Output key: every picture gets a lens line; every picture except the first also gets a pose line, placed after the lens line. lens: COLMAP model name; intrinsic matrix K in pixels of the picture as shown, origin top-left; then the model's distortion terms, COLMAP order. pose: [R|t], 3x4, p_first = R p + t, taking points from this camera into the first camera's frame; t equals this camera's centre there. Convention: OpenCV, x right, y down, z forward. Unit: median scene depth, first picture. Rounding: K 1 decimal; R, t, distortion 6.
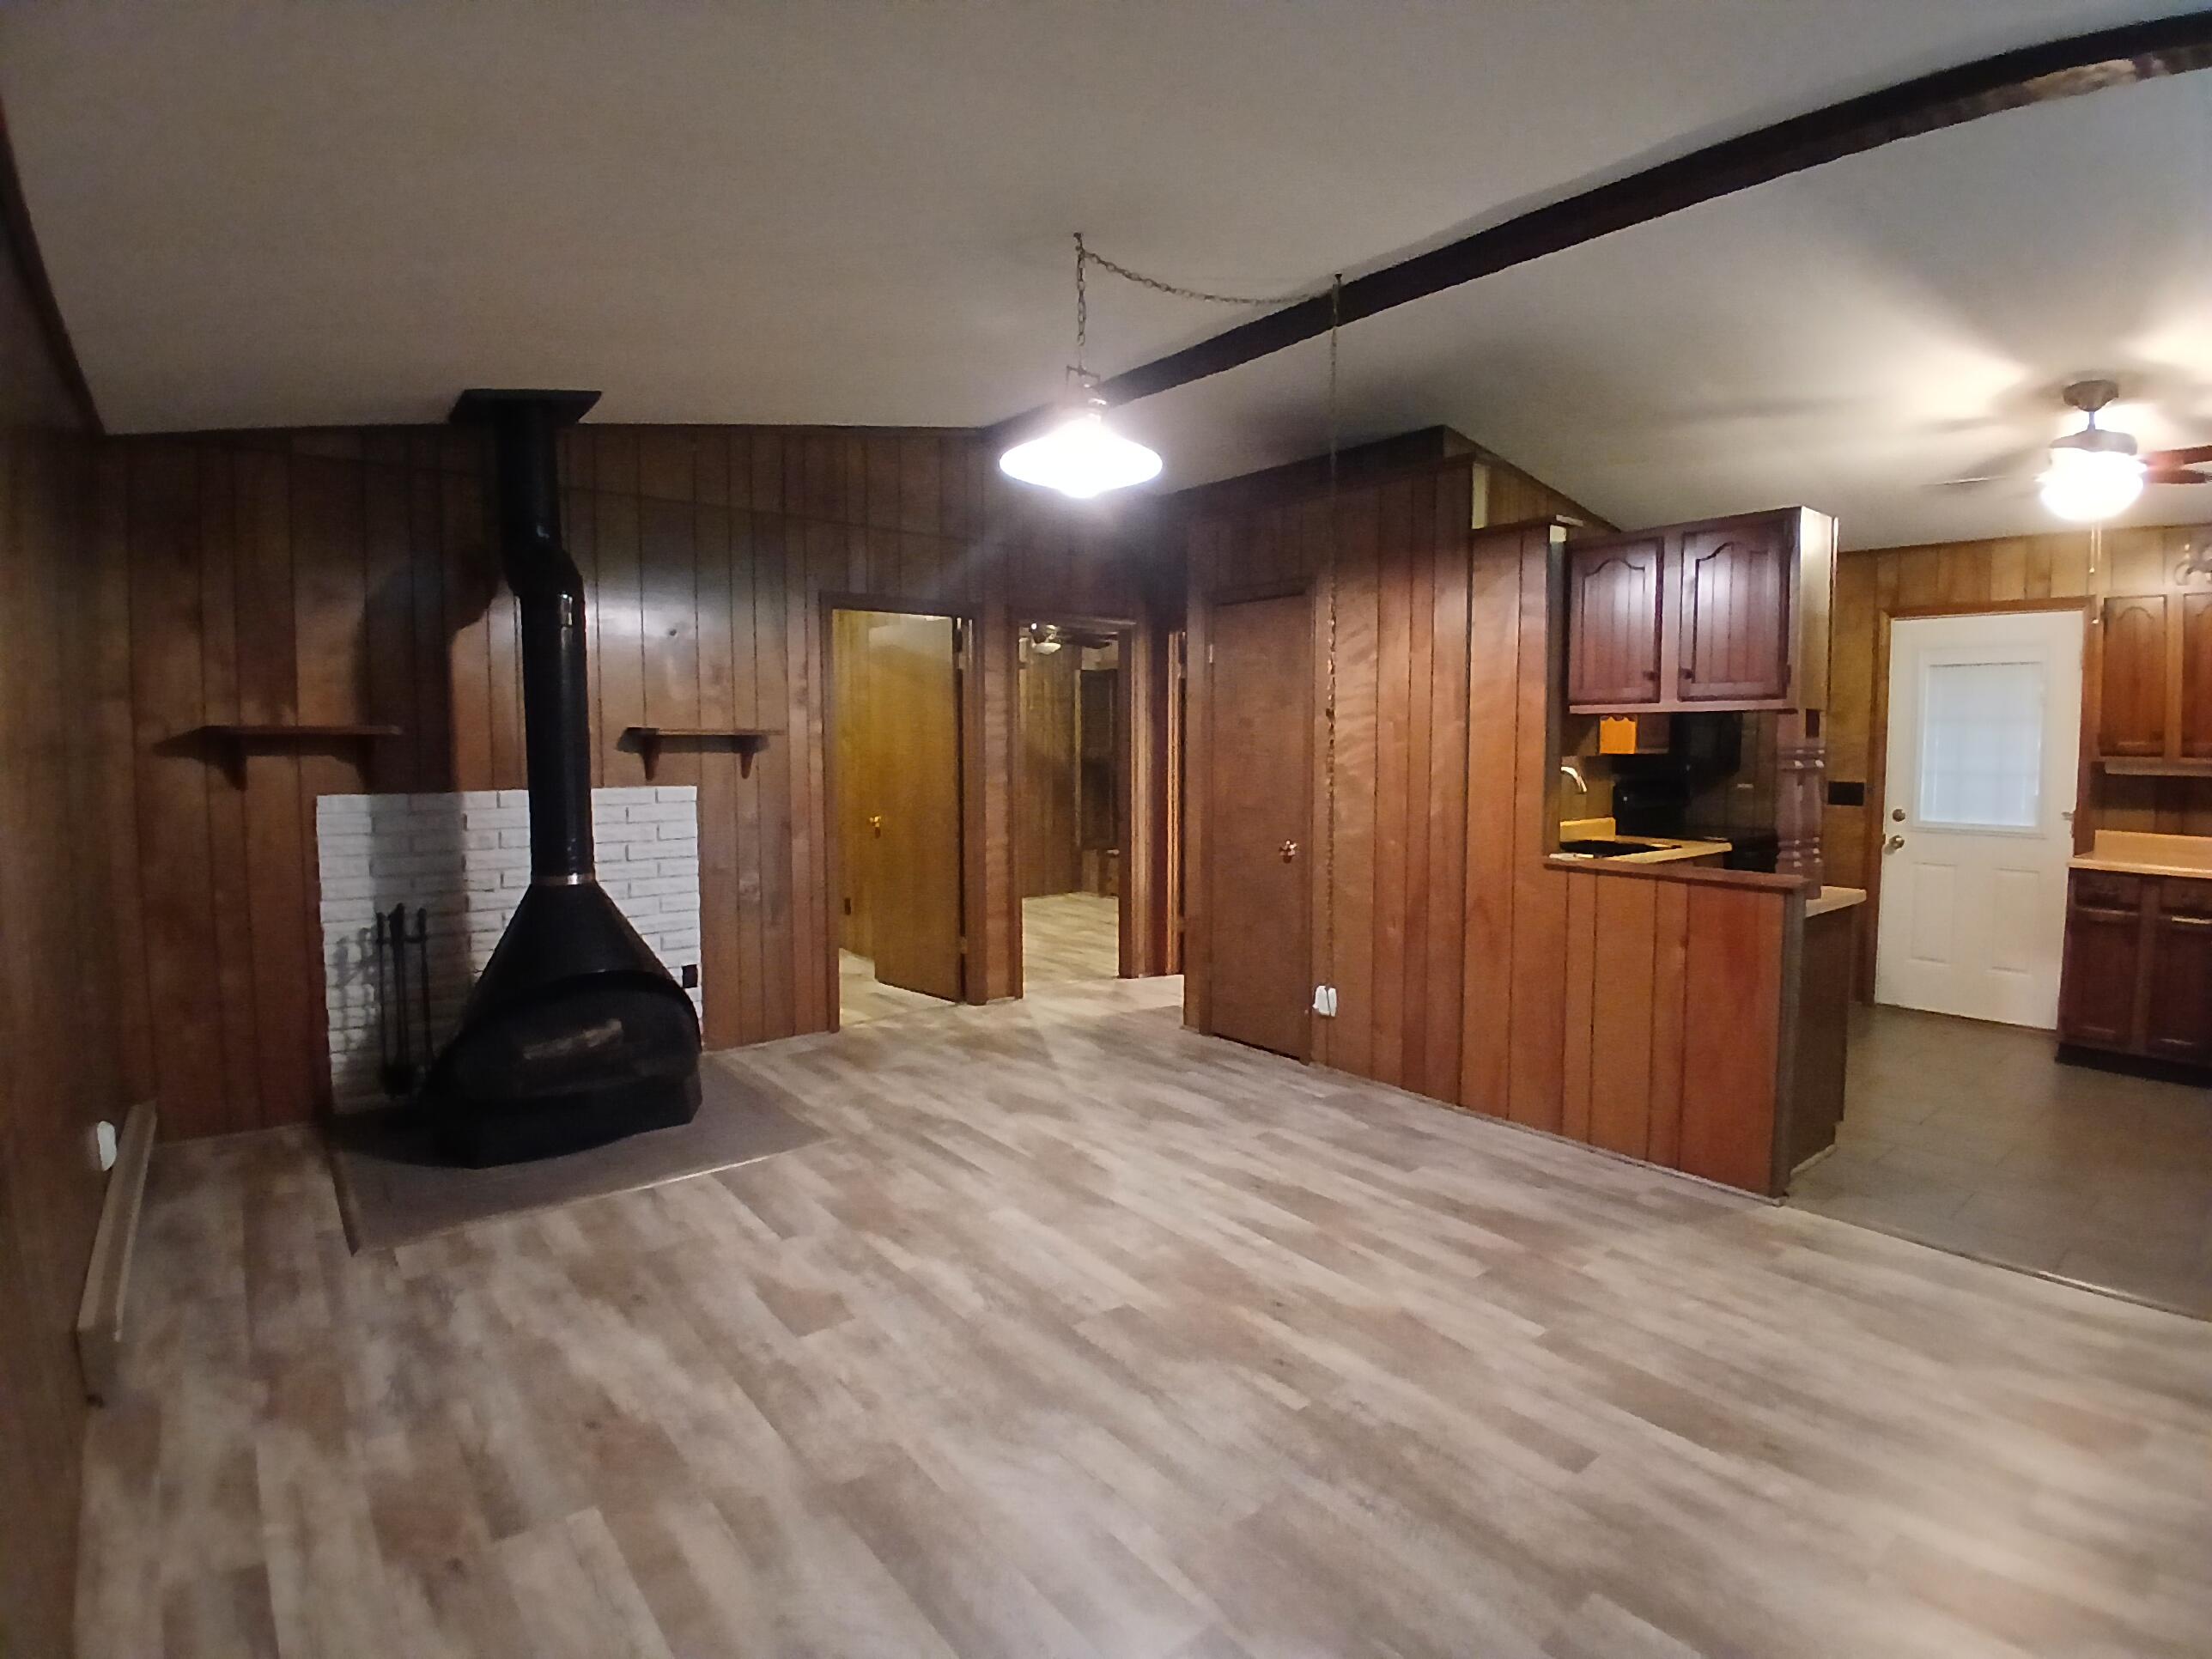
lens RADIAL K [[1109.6, 0, 1114.1], [0, 1109.6, 810.1], [0, 0, 1]] dist [-0.022412, -0.017979]
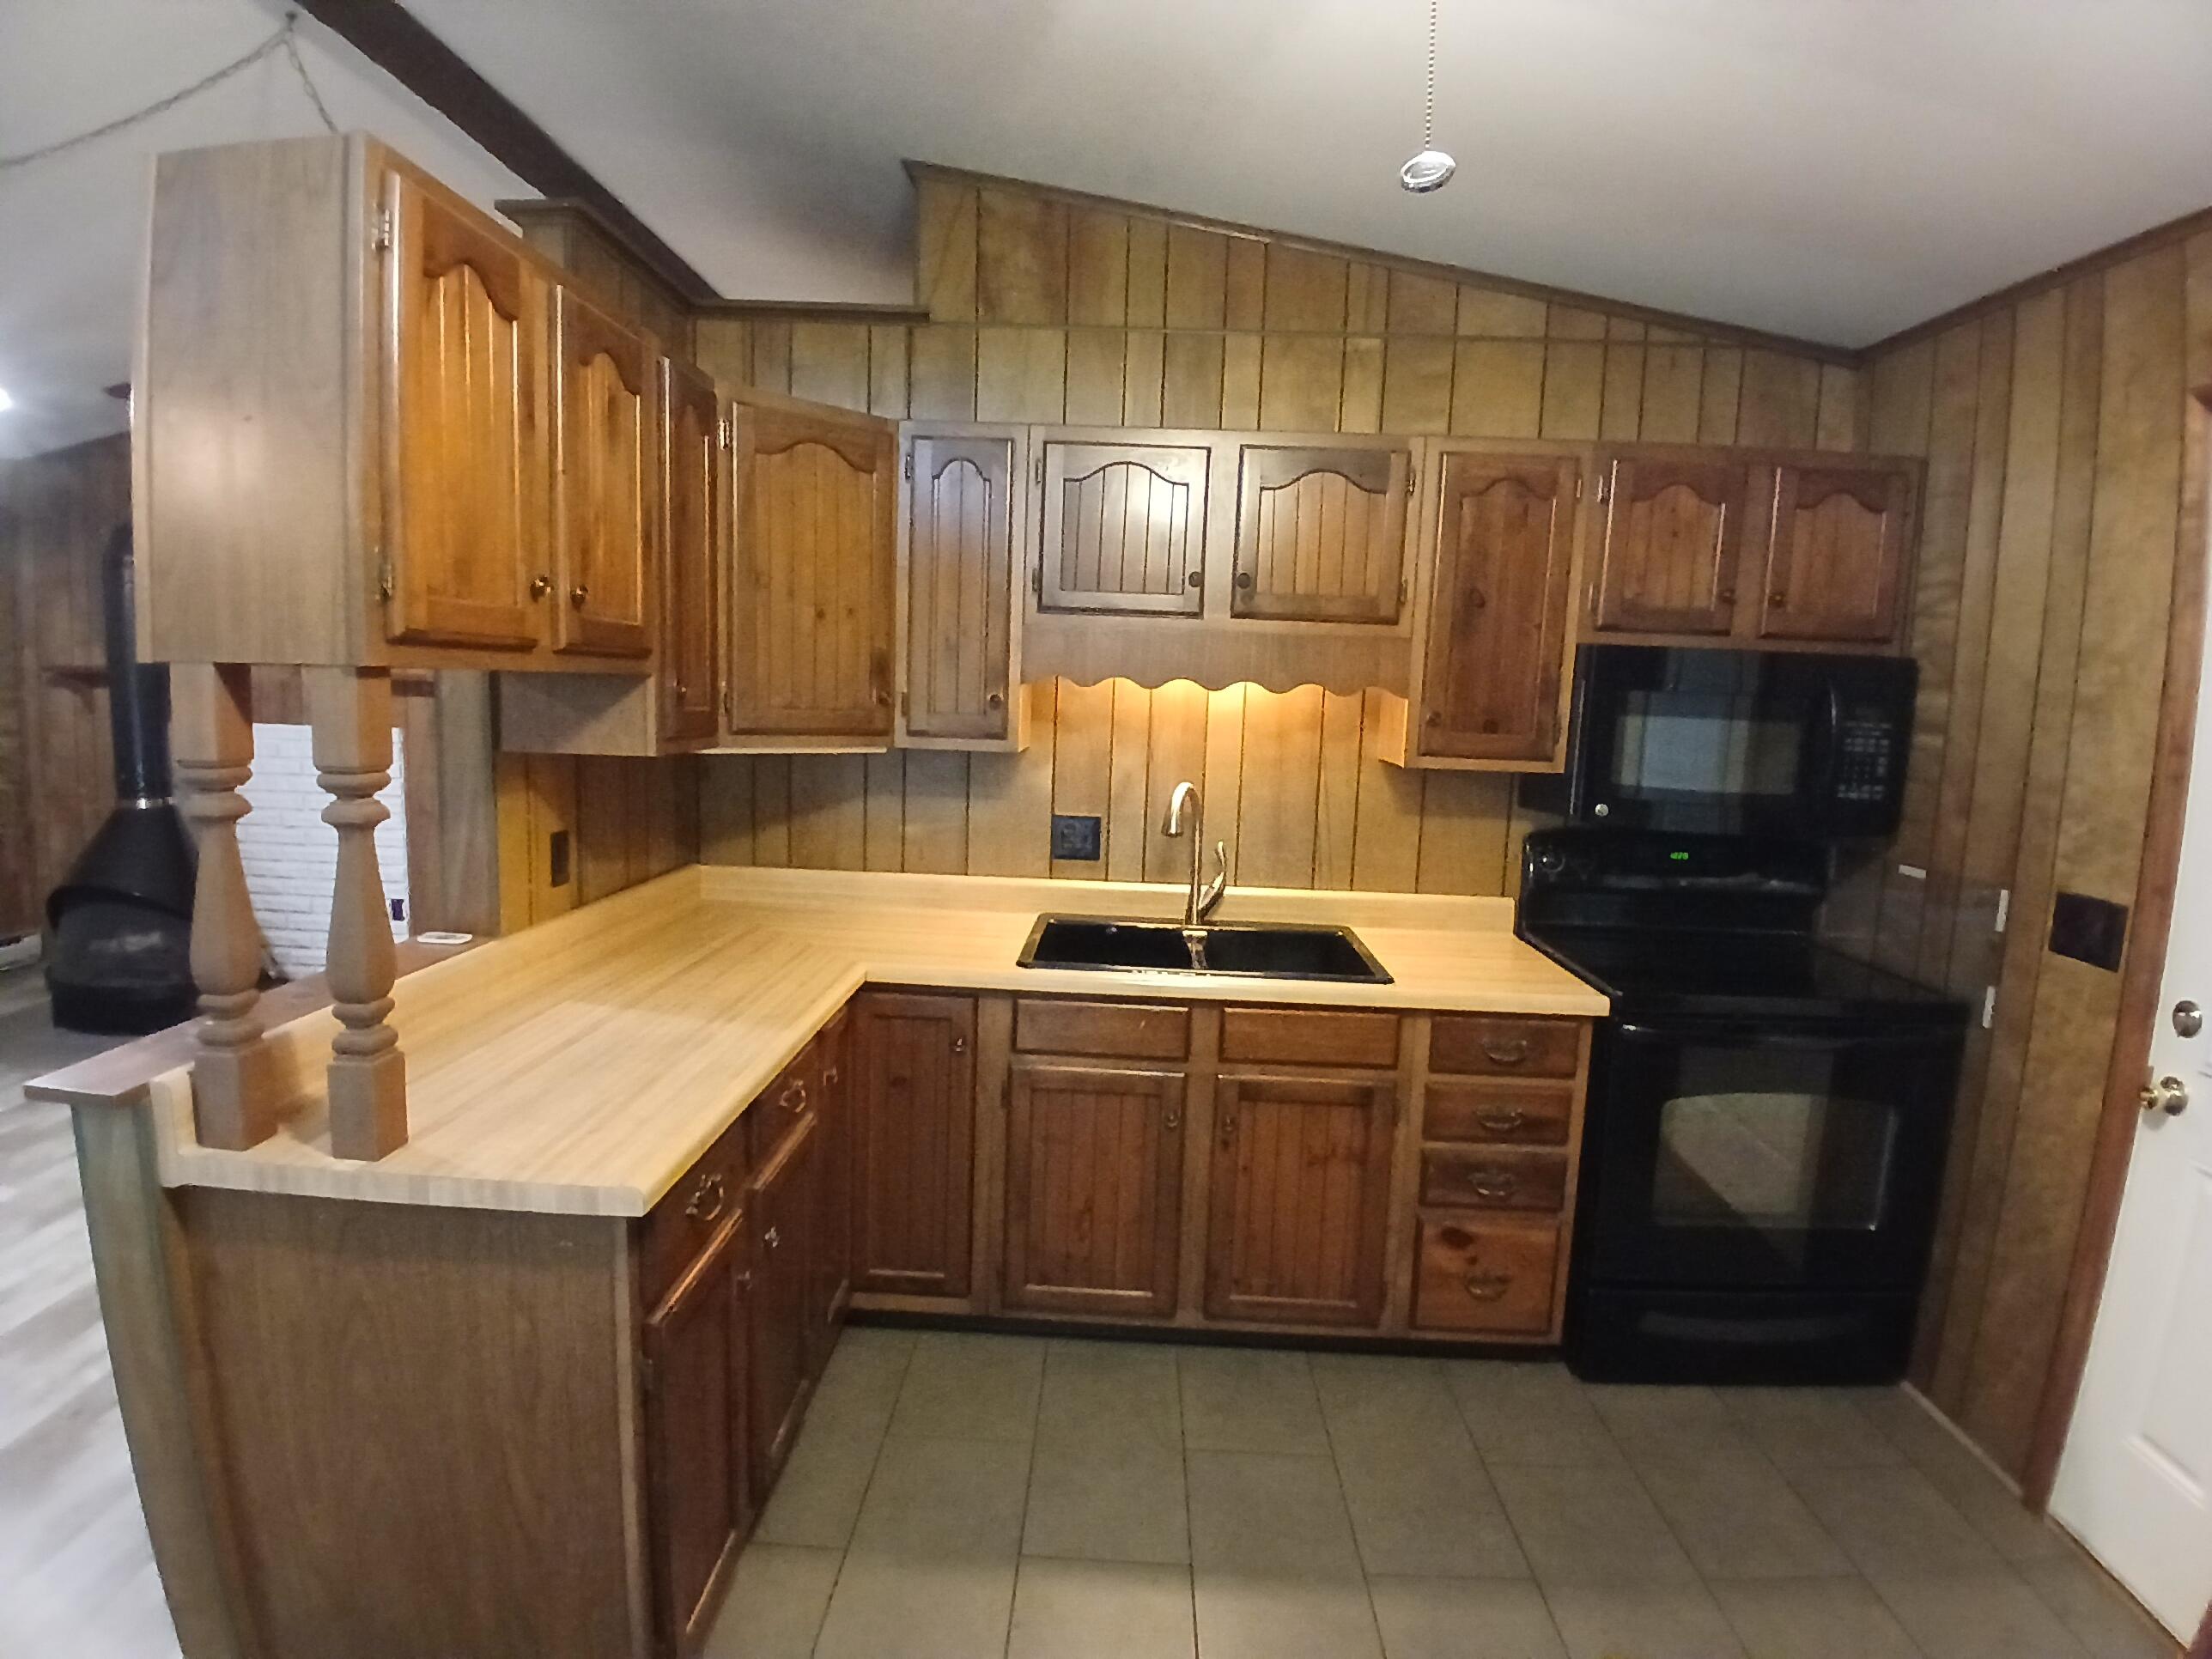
lens RADIAL K [[1109.6, 0, 1117.1], [0, 1109.6, 795.4], [0, 0, 1]] dist [-0.022412, -0.017979]
pose [[0.756706, 0.092749, -0.647142, 0.672377], [-0.074211, 0.995673, 0.055926, -0.056563], [0.649529, 0.005705, 0.760315, 0.541899]]
